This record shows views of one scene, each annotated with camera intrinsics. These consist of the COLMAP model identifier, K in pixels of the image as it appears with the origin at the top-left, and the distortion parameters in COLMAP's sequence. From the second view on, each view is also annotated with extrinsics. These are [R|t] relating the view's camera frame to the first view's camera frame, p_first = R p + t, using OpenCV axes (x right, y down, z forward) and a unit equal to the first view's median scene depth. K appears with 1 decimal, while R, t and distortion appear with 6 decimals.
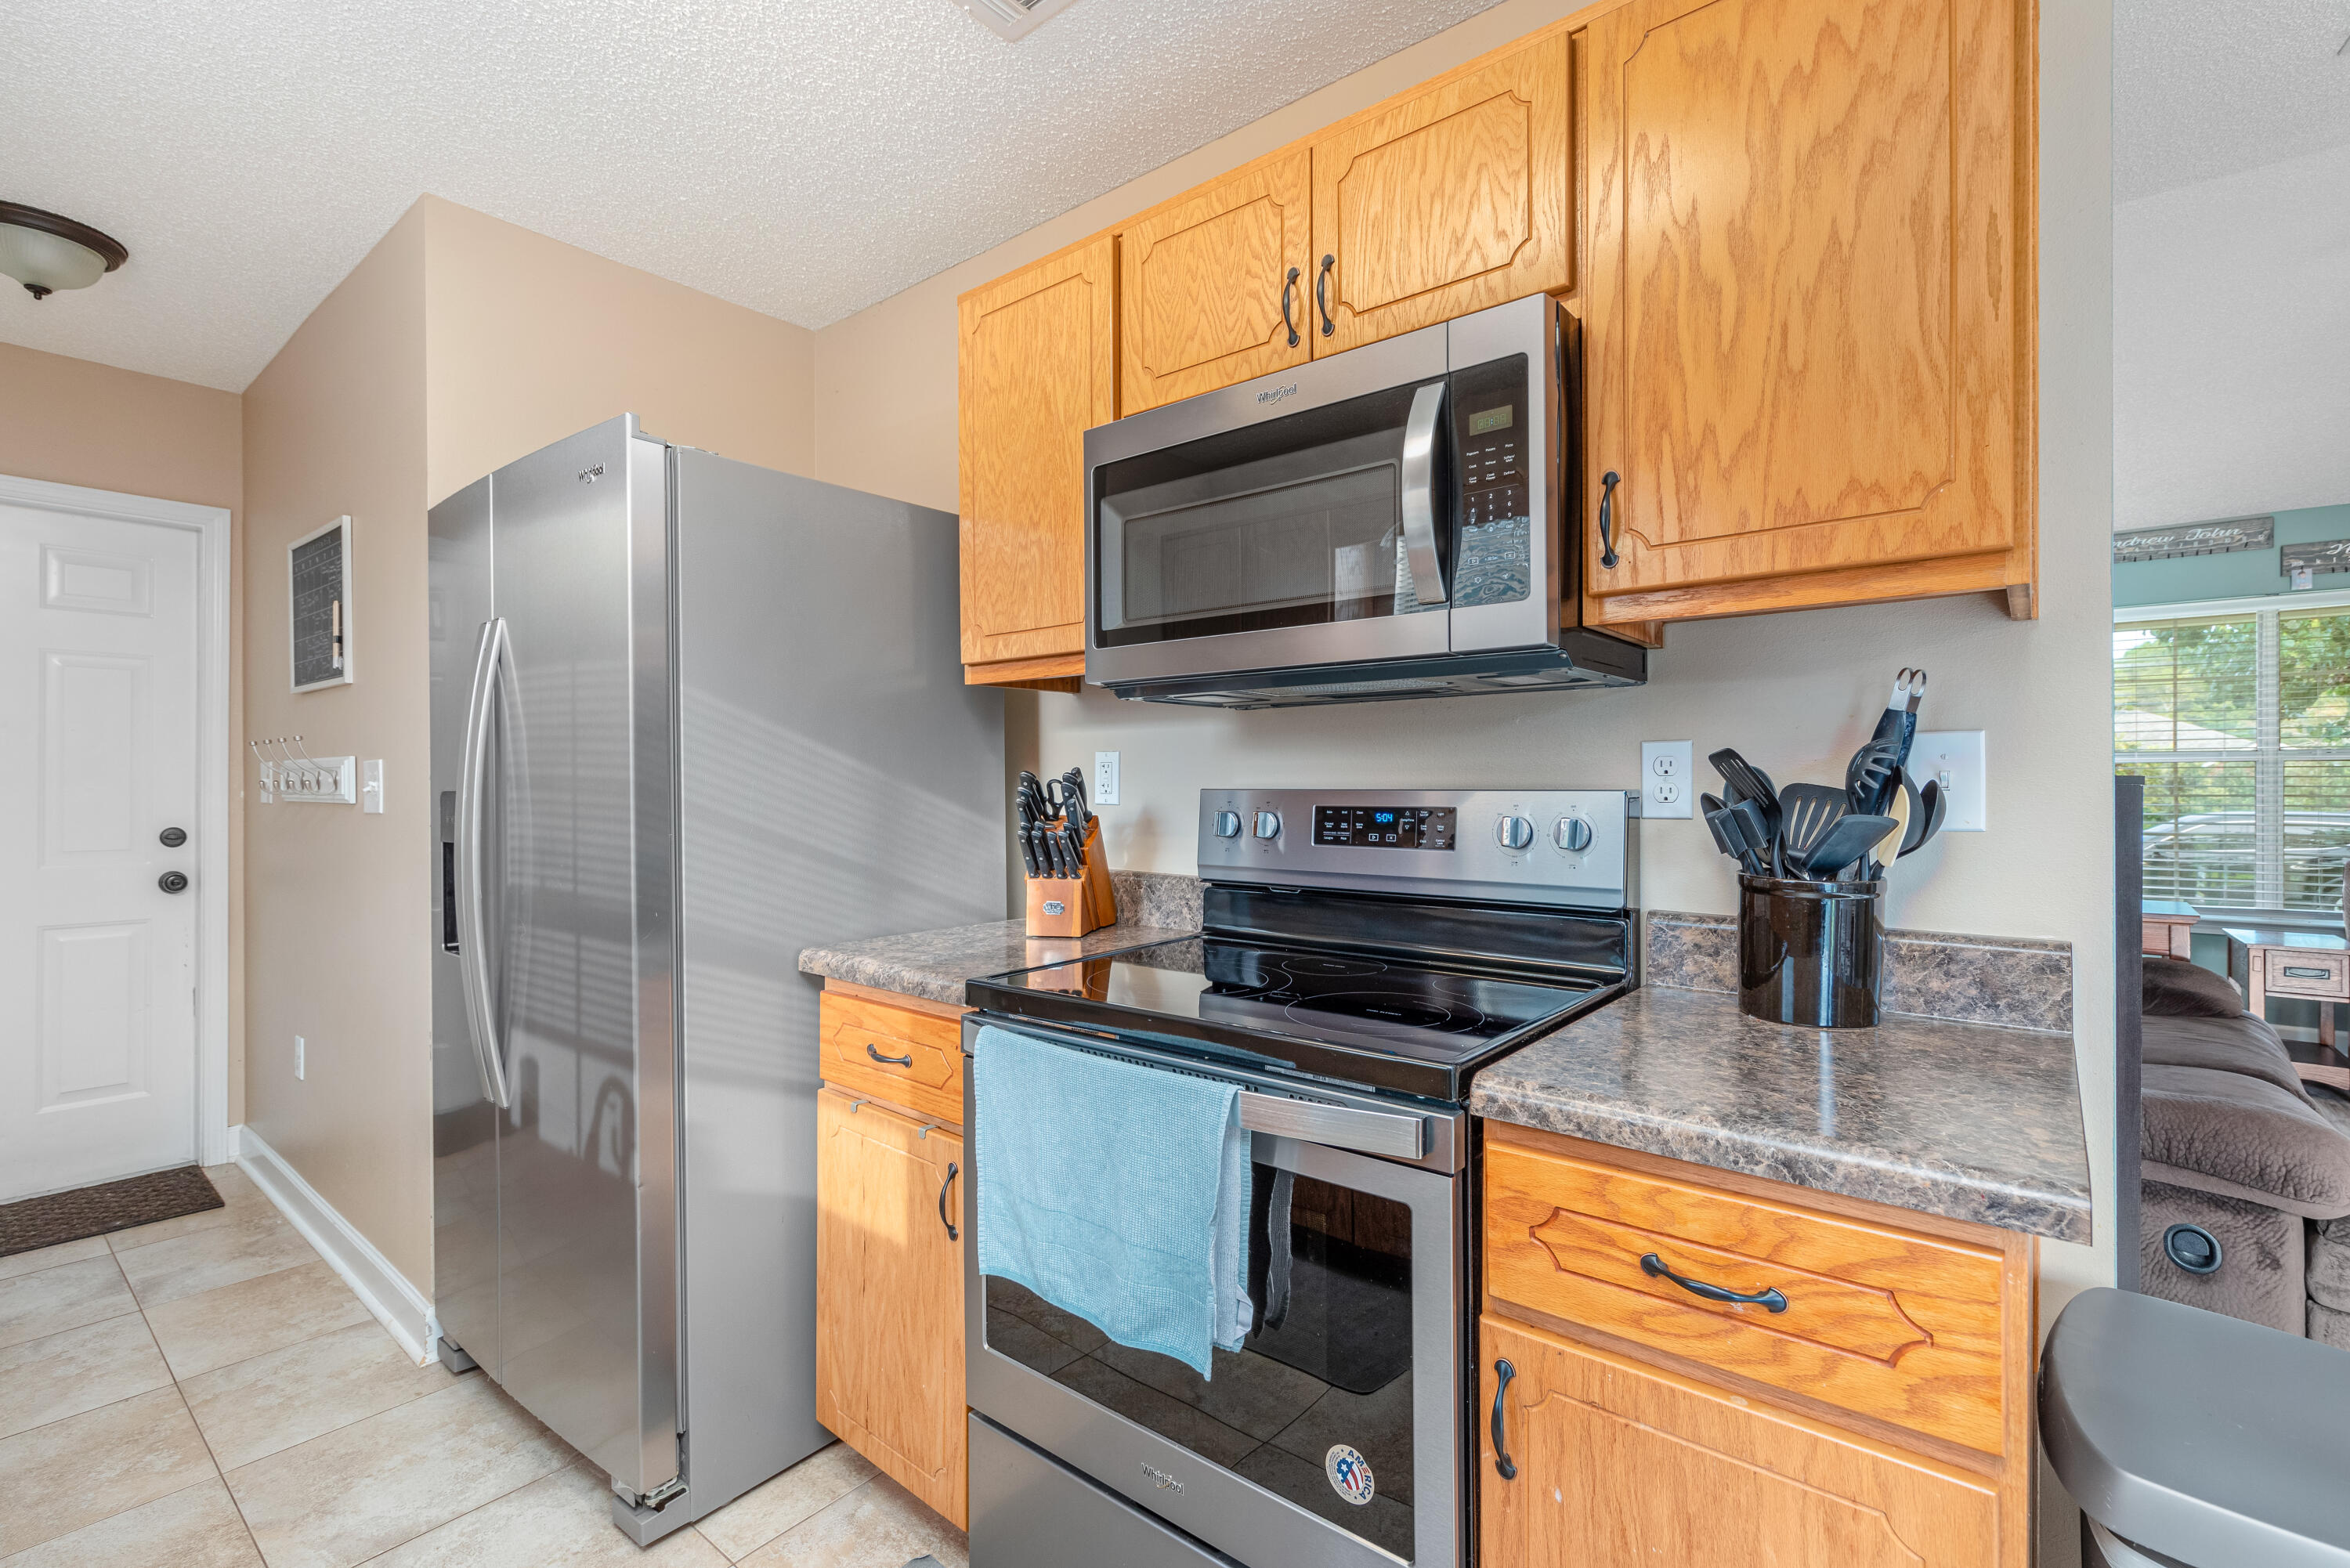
lens RADIAL K [[1049.9, 0, 1186.5], [0, 1049.9, 782.4], [0, 0, 1]] dist [0.004049, -0.001642]
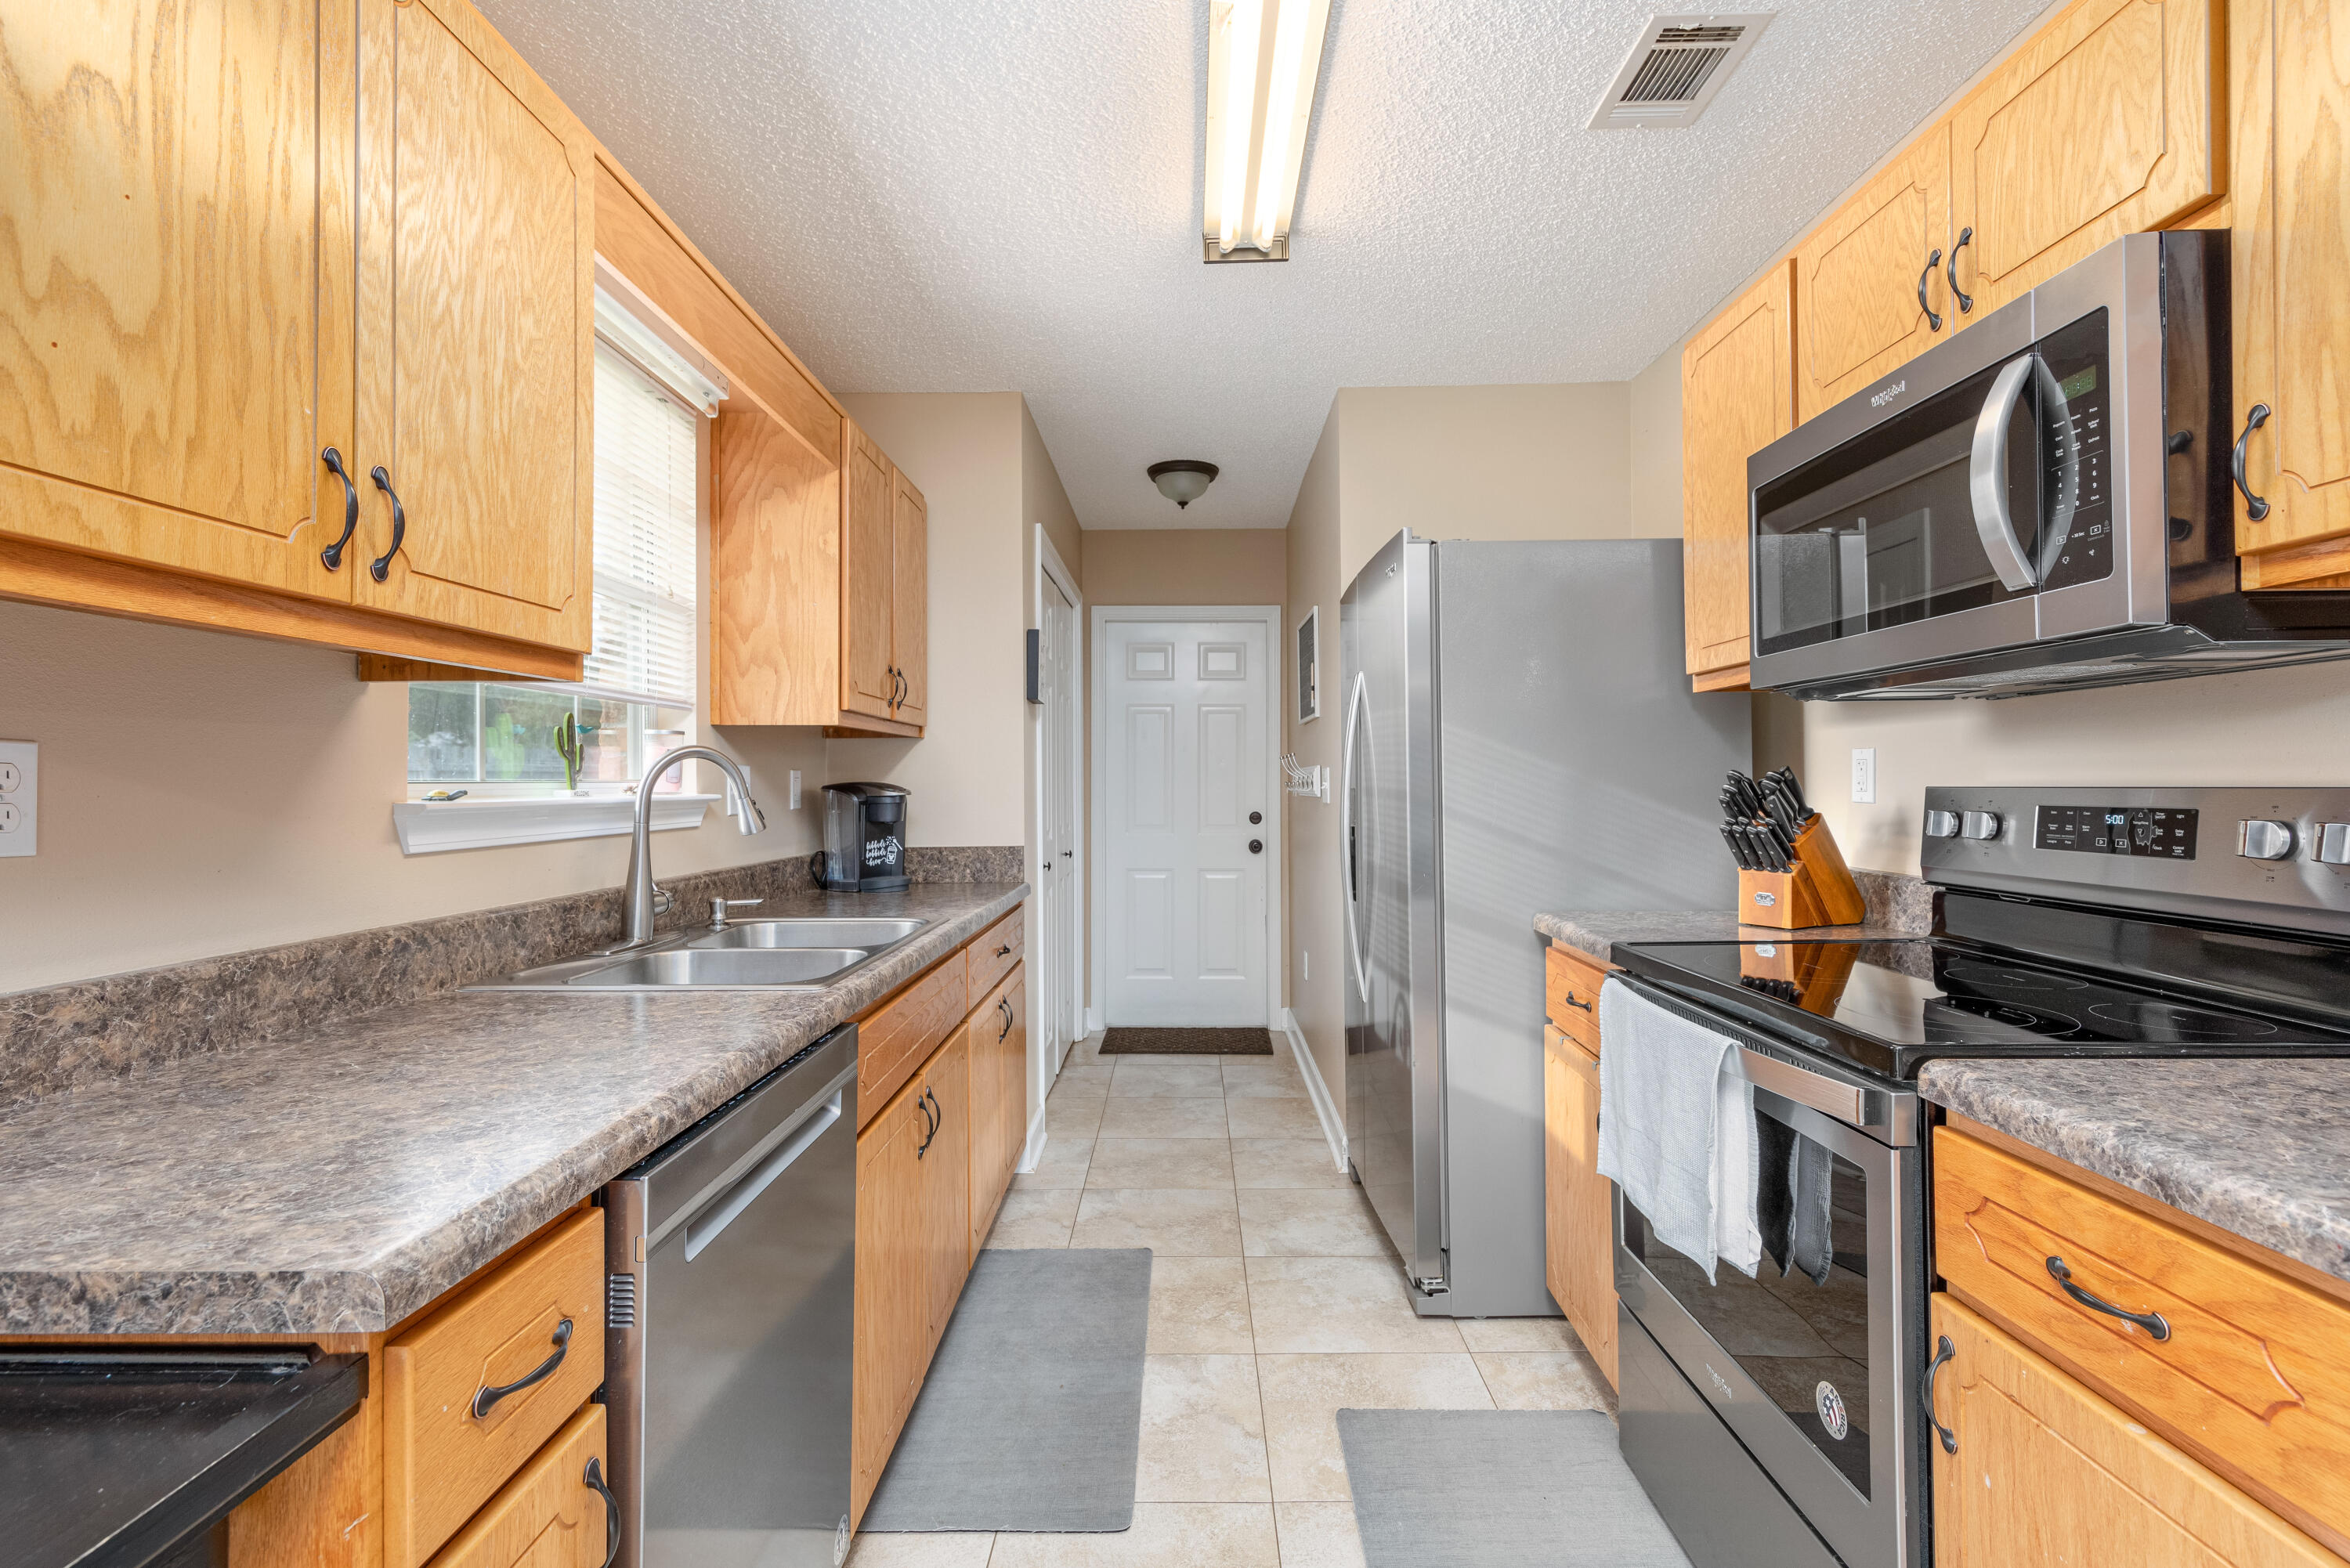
lens RADIAL K [[1049.9, 0, 1166.8], [0, 1049.9, 781.6], [0, 0, 1]] dist [0.004049, -0.001642]
pose [[0.615216, -0.004252, -0.788347, 0.429134], [0.004115, 0.999989, -0.002182, 0.000962], [0.788348, -0.001902, 0.615227, -0.159352]]
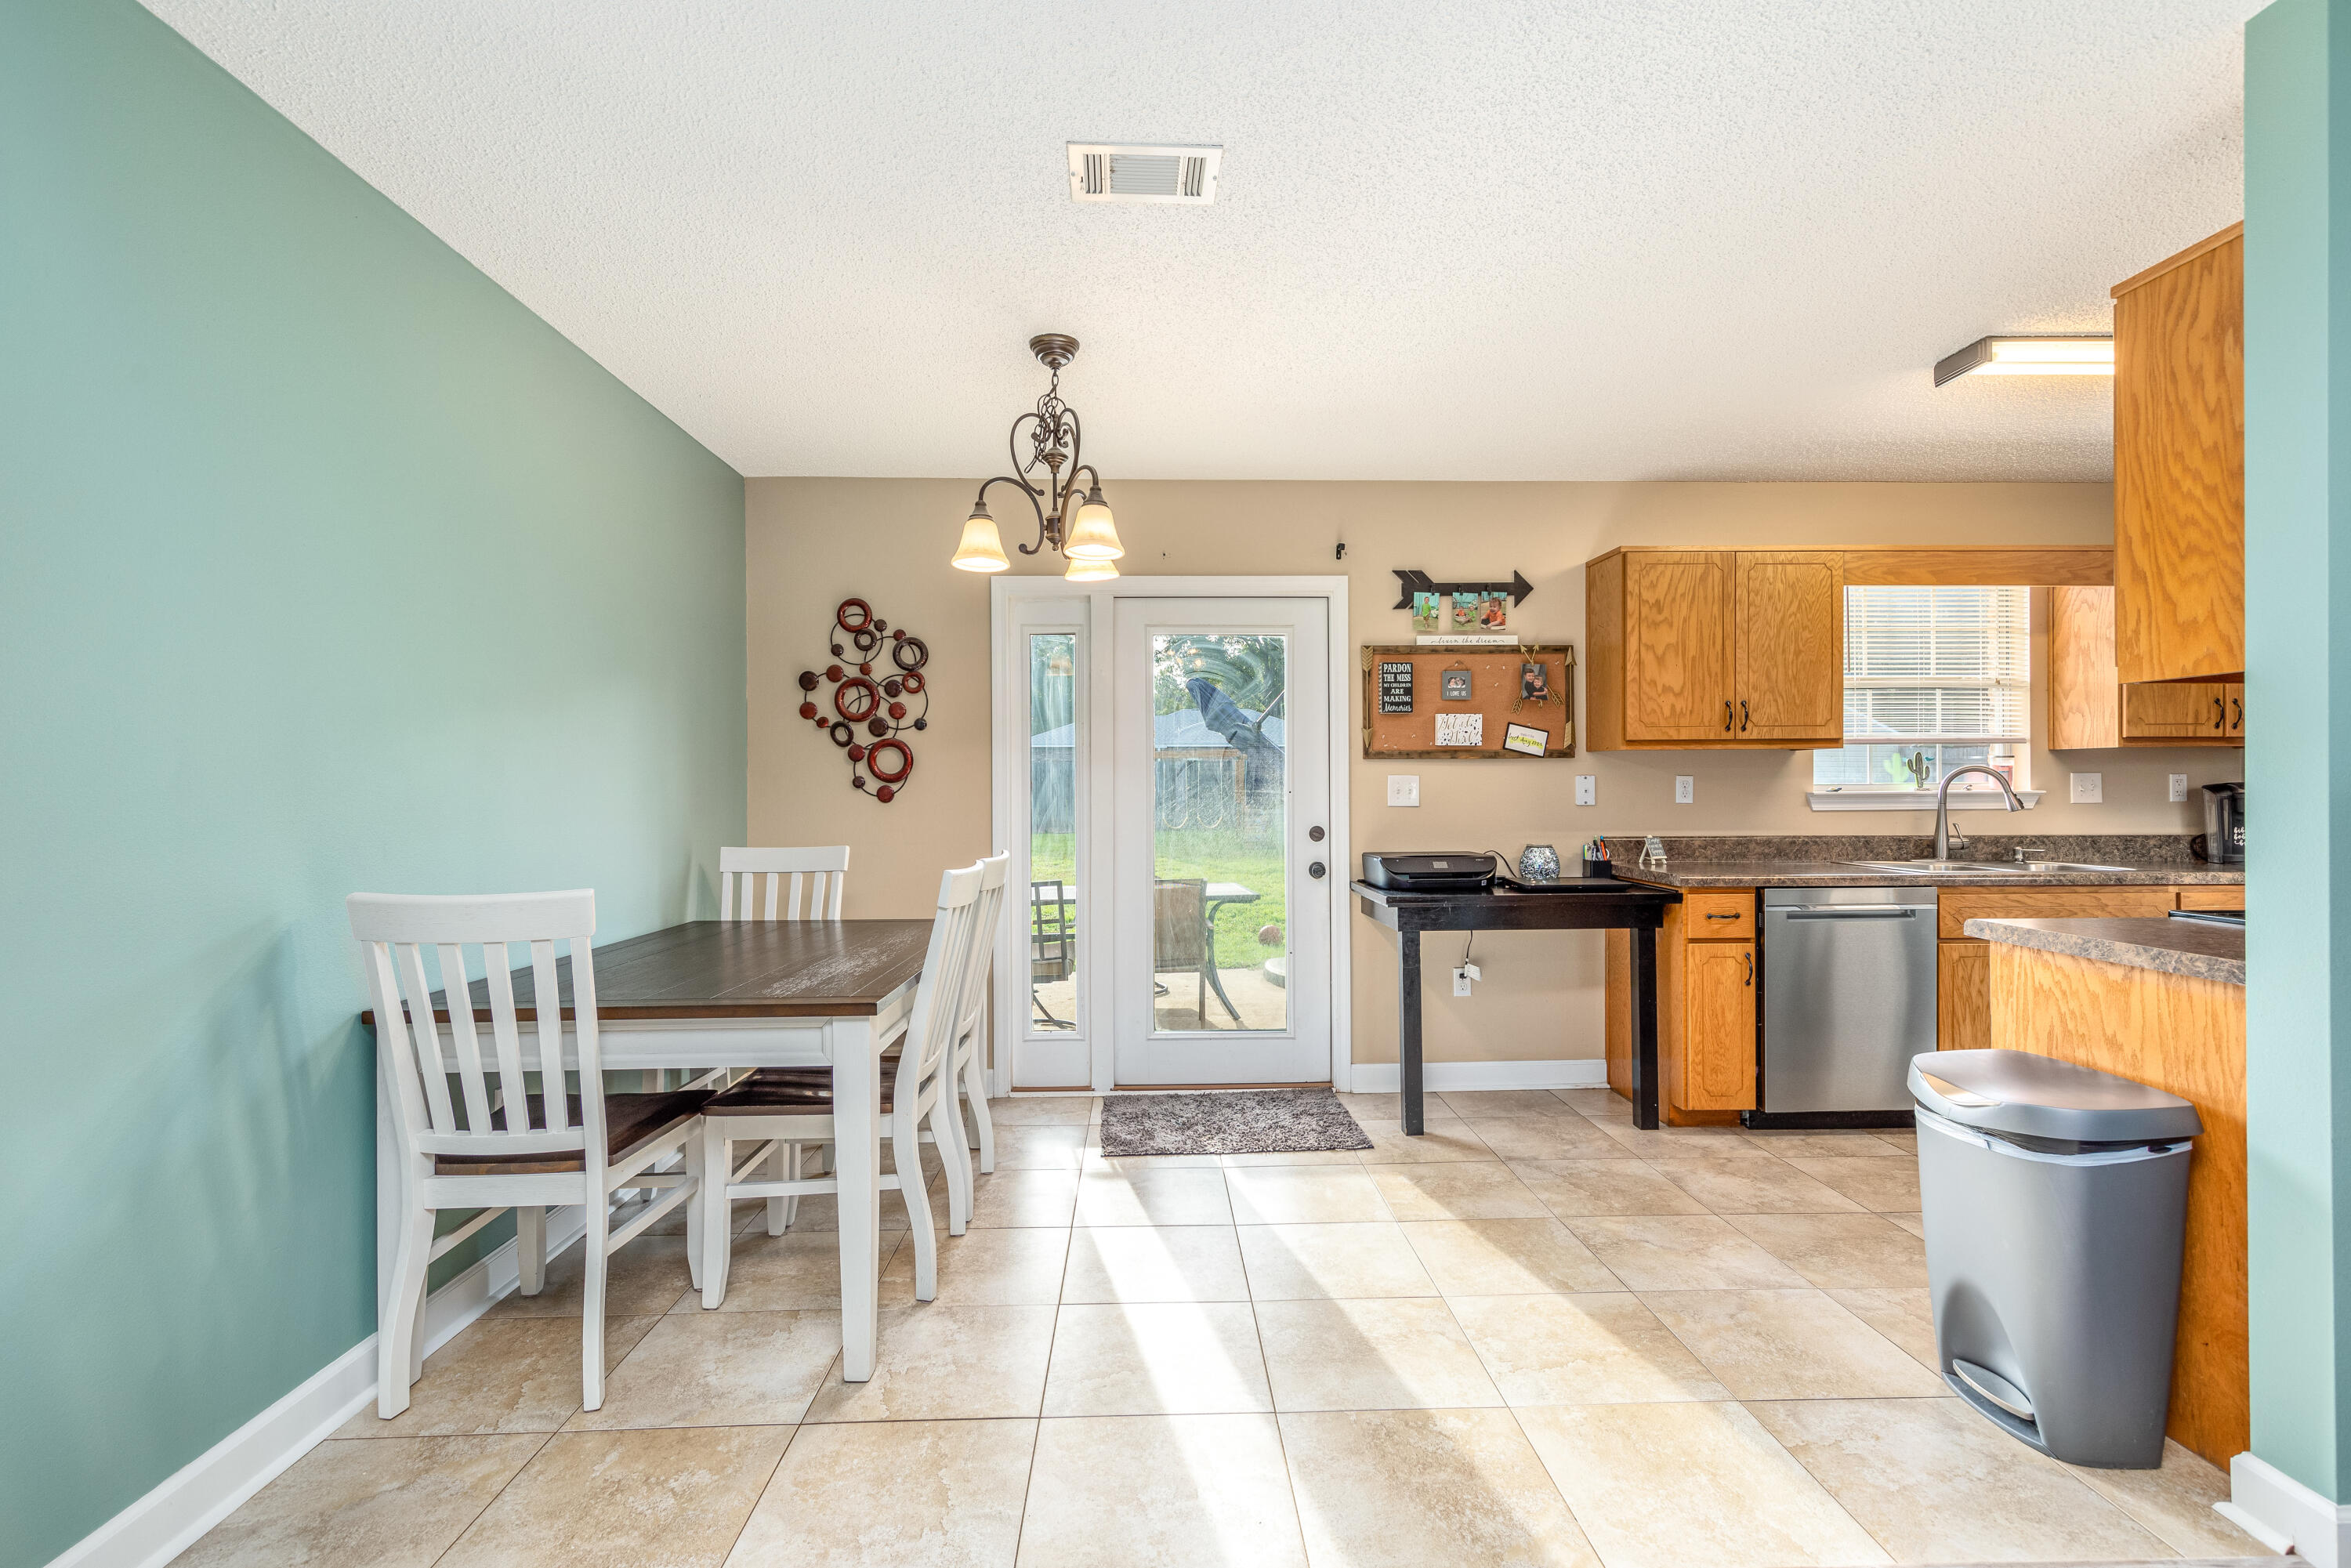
lens RADIAL K [[1050.4, 0, 1175.4], [0, 1050.4, 783.6], [0, 0, 1]] dist [0.004049, -0.001642]
pose [[-0.761646, 0.001259, -0.647993, 2.295247], [0.004399, 0.999985, -0.003228, -0.004720], [0.647979, -0.005309, -0.761640, 0.920416]]
